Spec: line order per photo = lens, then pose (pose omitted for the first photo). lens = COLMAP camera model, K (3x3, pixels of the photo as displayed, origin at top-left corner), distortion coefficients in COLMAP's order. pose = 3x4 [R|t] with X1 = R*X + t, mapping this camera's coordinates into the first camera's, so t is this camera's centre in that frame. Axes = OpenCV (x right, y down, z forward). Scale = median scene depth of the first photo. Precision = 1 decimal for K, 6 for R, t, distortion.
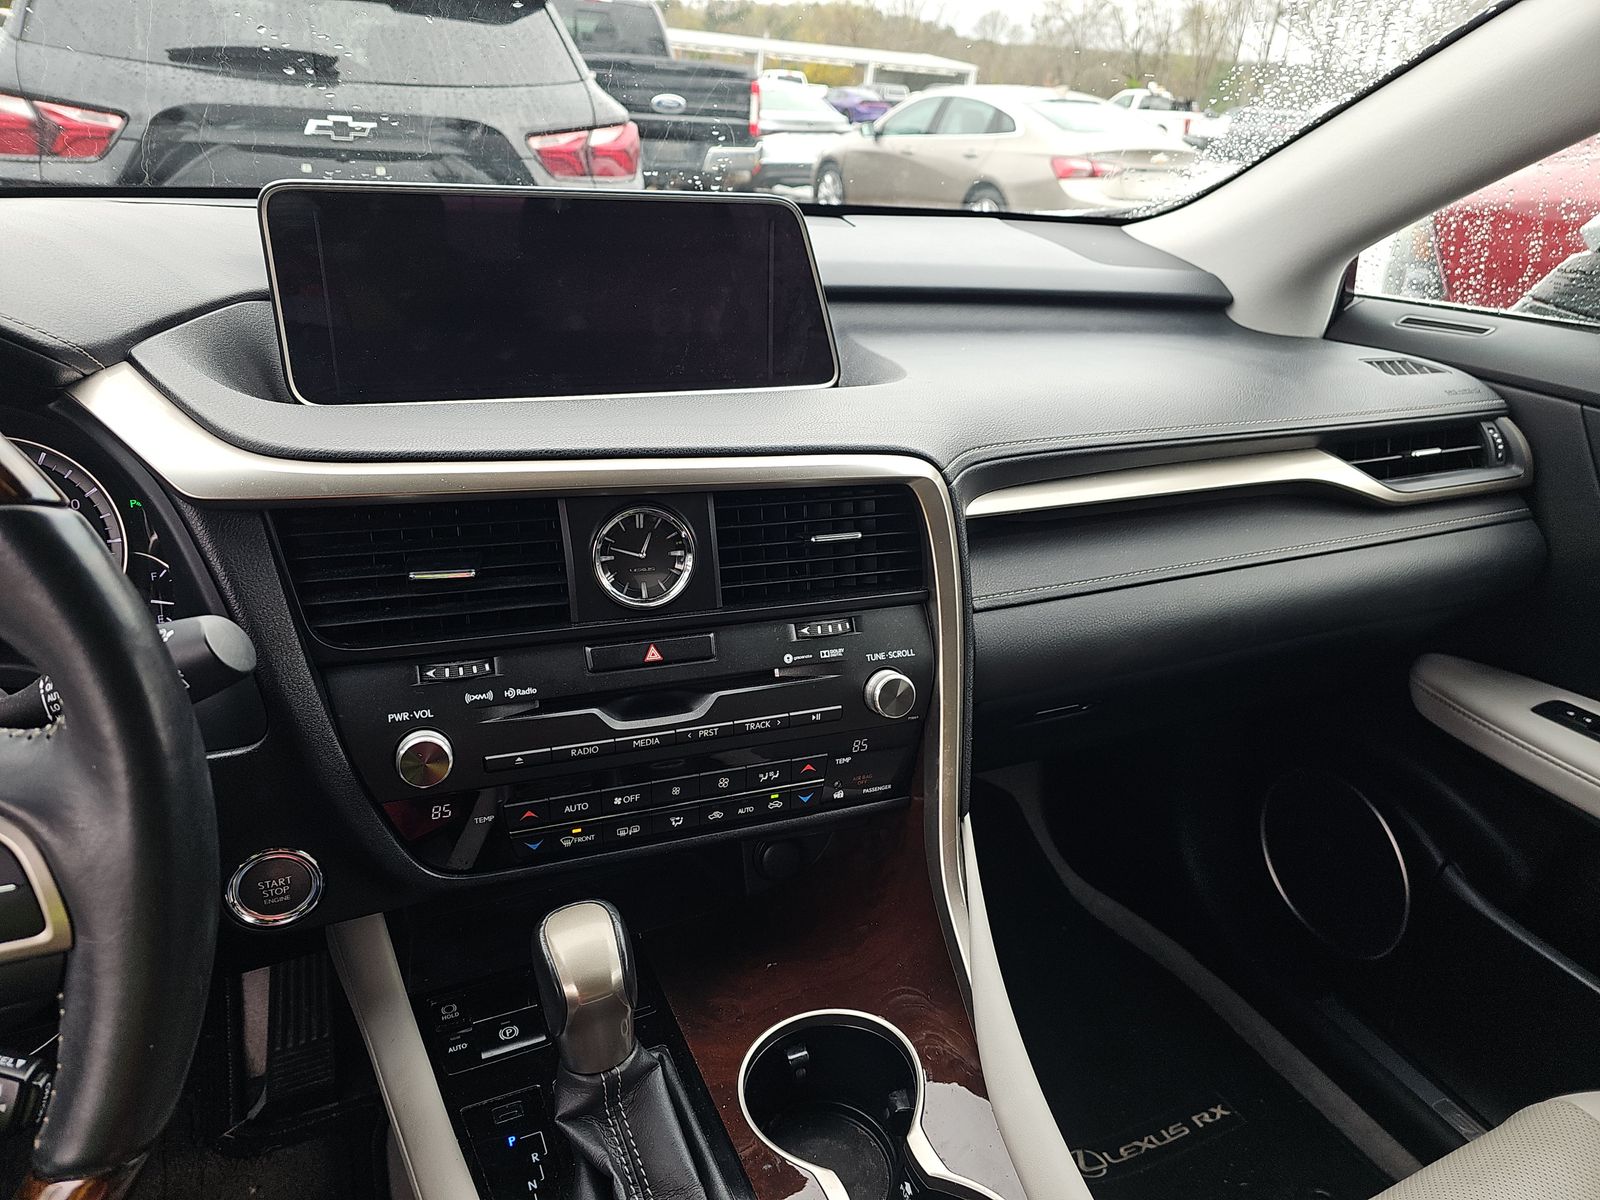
lens RADIAL K [[1050.4, 0, 788.2], [0, 1050.4, 583.2], [0, 0, 1]] dist [0.032384, -0.016807]
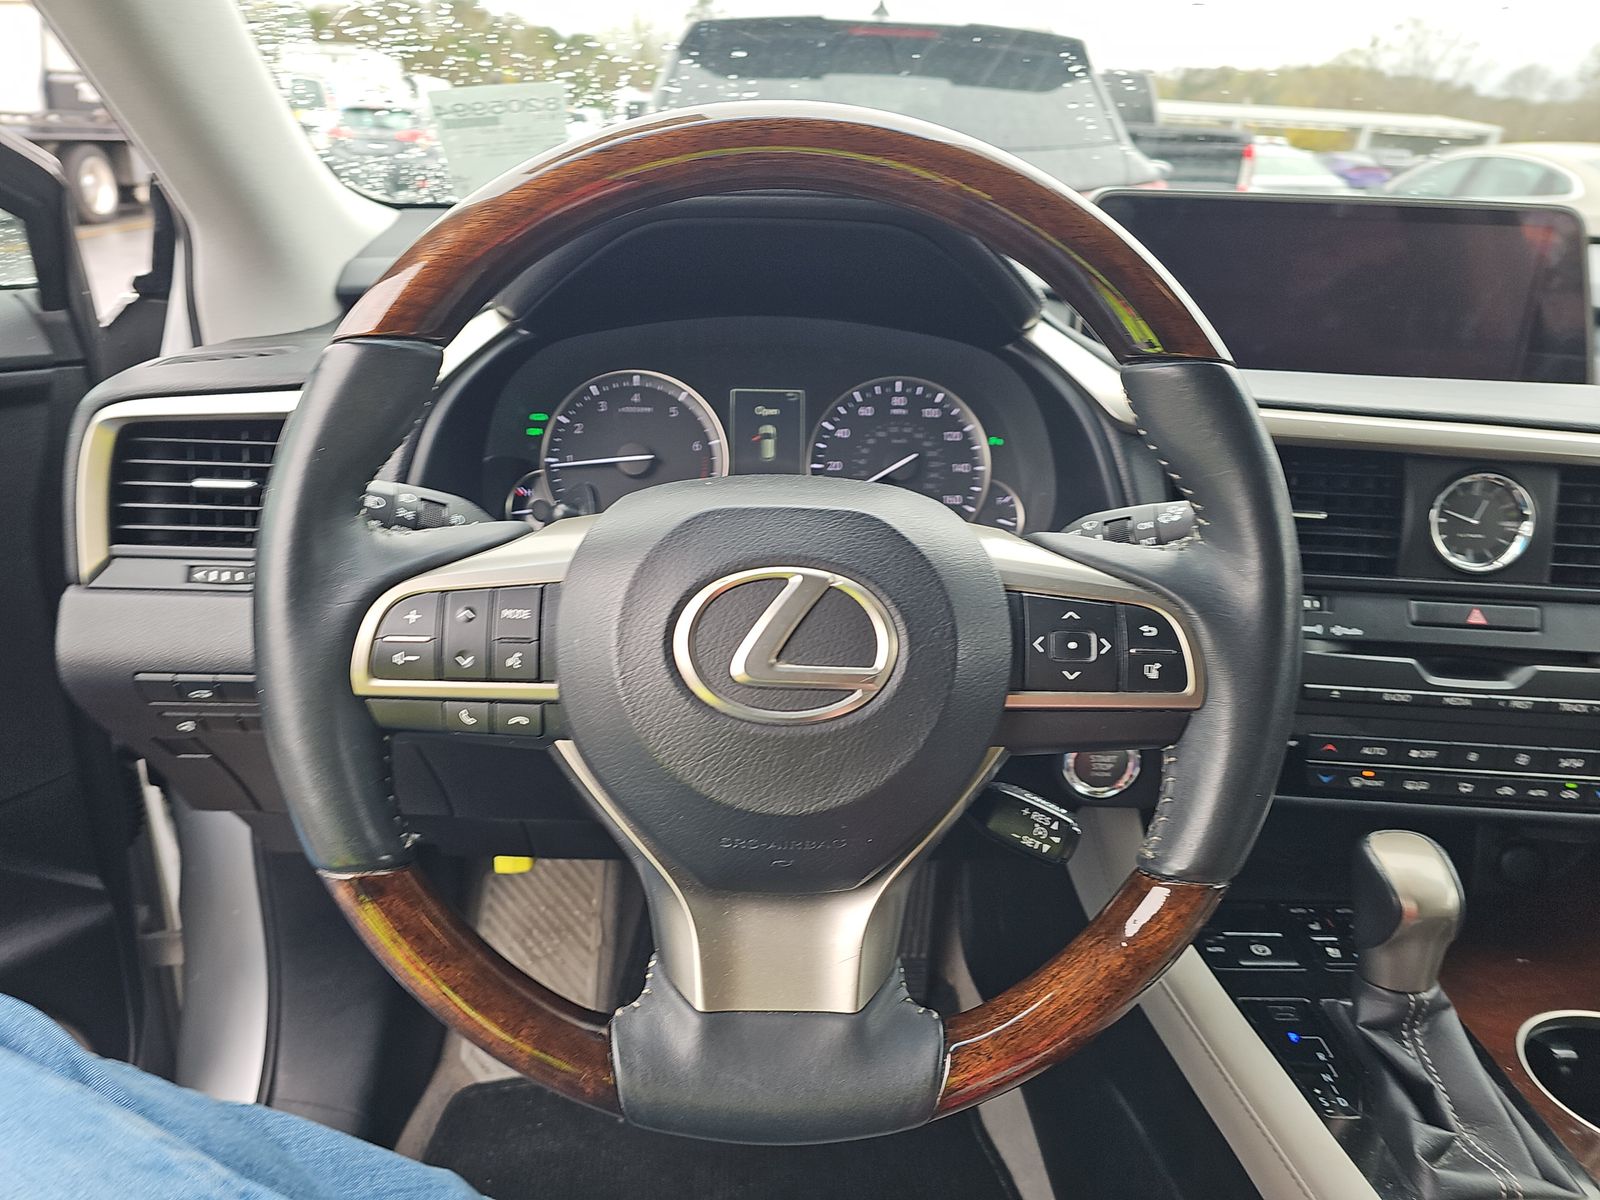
lens RADIAL K [[1050.4, 0, 792.9], [0, 1050.4, 612.2], [0, 0, 1]] dist [0.032384, -0.016807]
pose [[0.926923, 0.134176, -0.350443, -0.368820], [-0.146463, 0.989178, -0.008663, 0.161756], [0.345489, 0.059357, 0.936544, -0.192936]]
